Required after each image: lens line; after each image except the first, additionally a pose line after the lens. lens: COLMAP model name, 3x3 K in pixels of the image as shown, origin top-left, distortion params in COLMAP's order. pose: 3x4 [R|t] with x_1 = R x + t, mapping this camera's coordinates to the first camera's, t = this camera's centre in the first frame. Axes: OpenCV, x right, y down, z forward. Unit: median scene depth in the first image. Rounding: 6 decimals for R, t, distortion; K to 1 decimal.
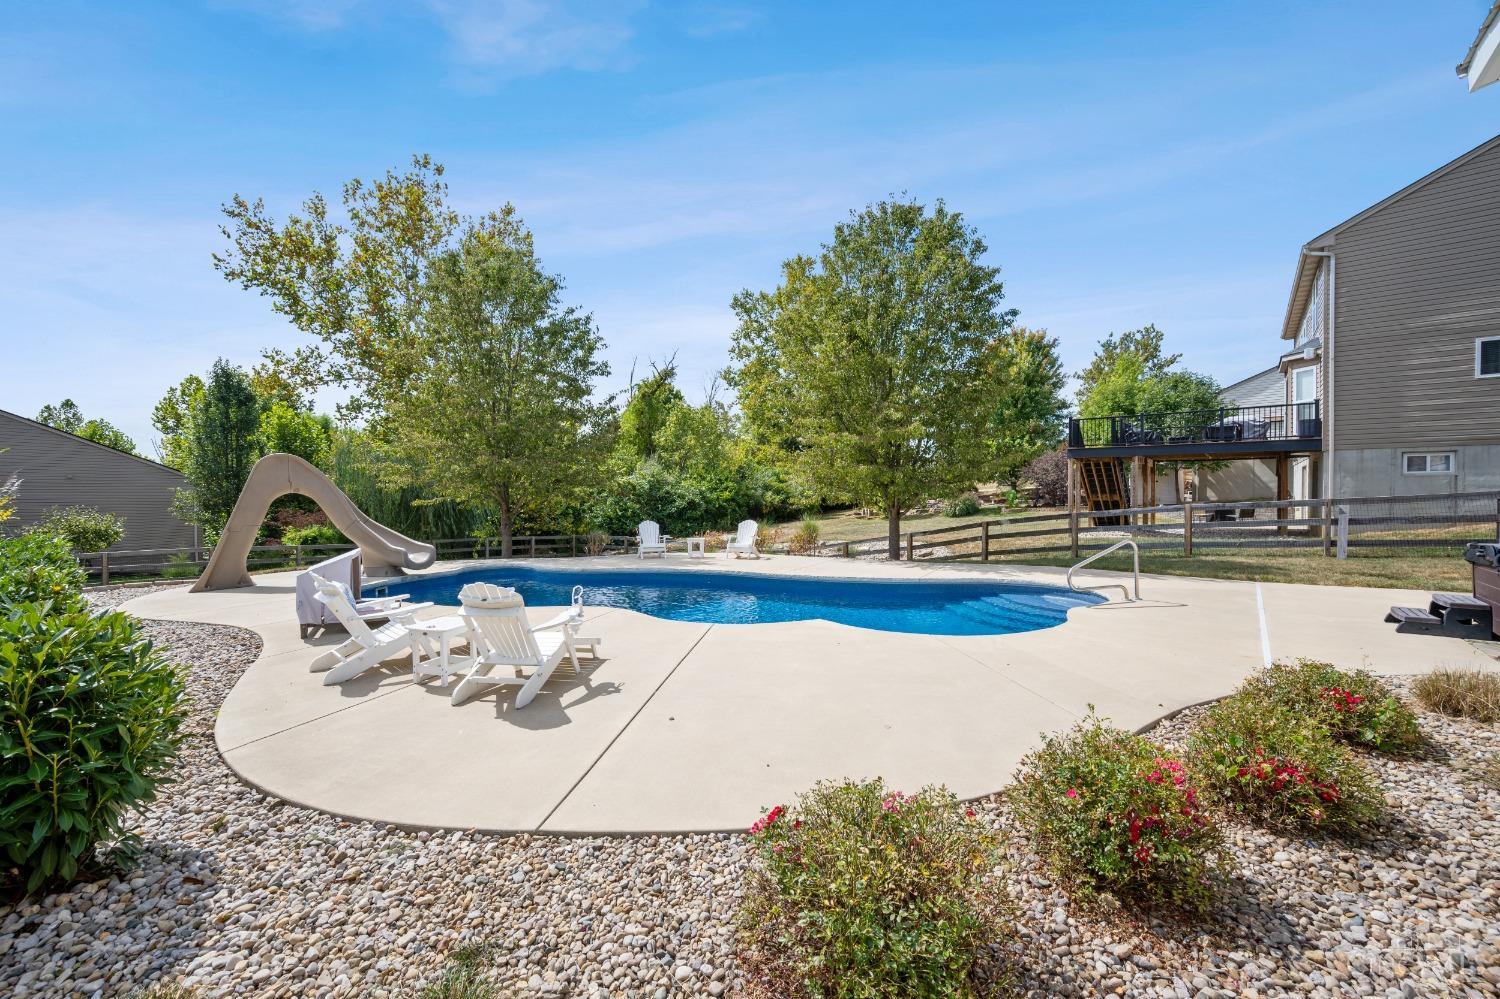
lens RADIAL K [[590.6, 0, 698.7], [0, 590.6, 534.5], [0, 0, 1]] dist [0.001295, -0.000606]
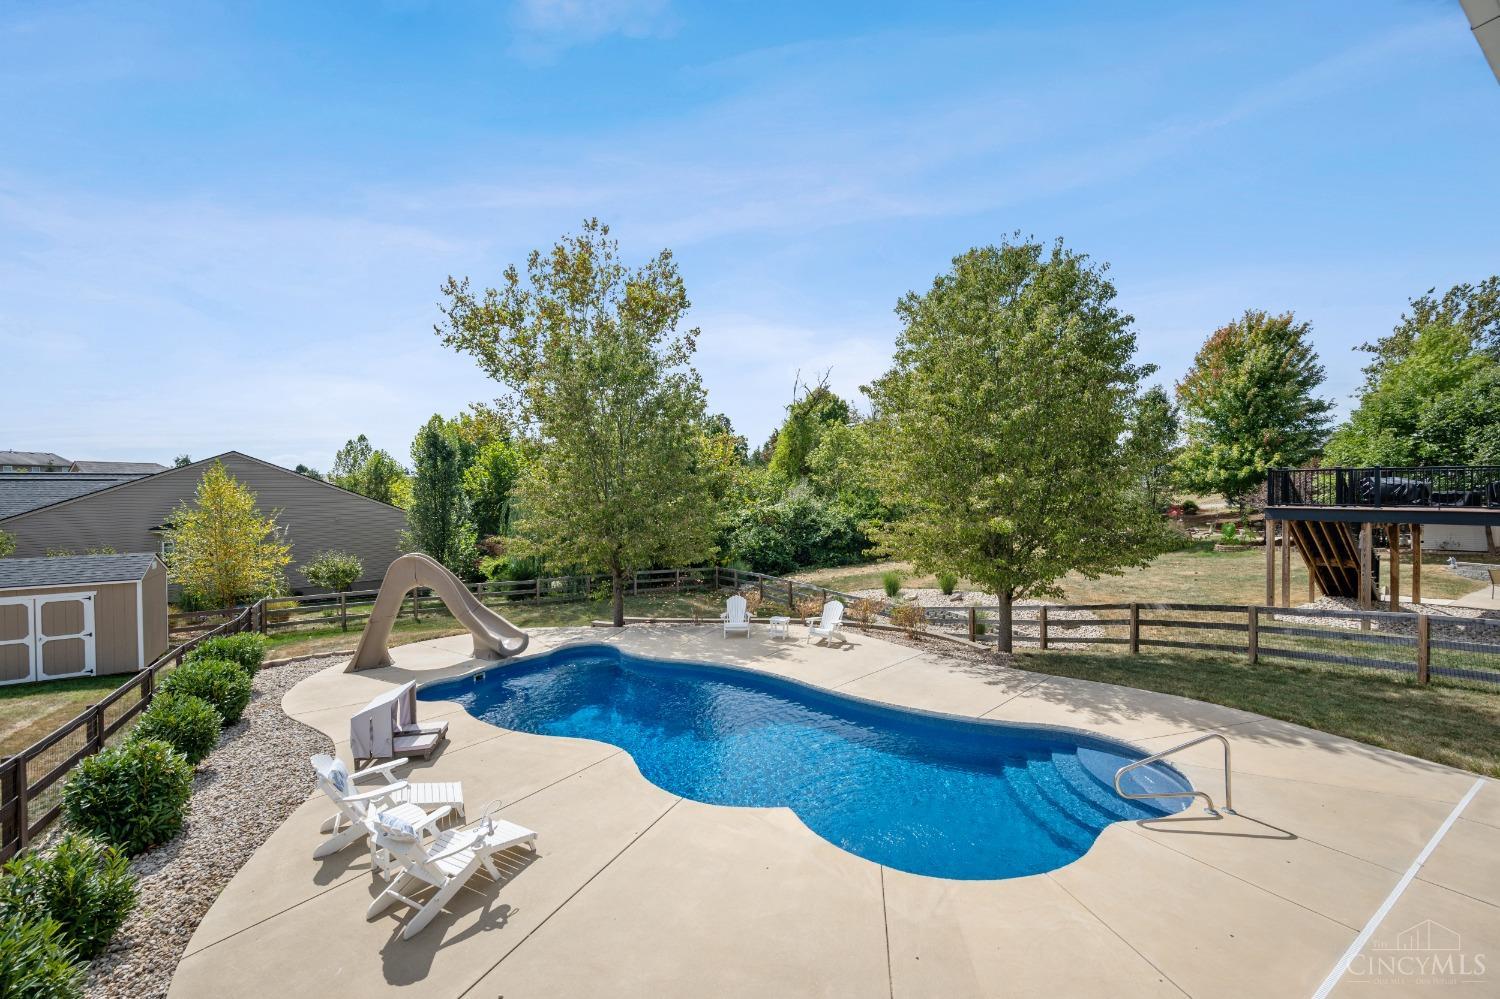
lens RADIAL K [[590.6, 0, 742.4], [0, 590.6, 500.5], [0, 0, 1]] dist [0.001295, -0.000606]
pose [[0.955383, -0.002452, -0.295358, 0.132633], [0.002951, 0.999995, 0.001245, -0.112039], [0.295354, -0.002061, 0.955386, 0.023765]]
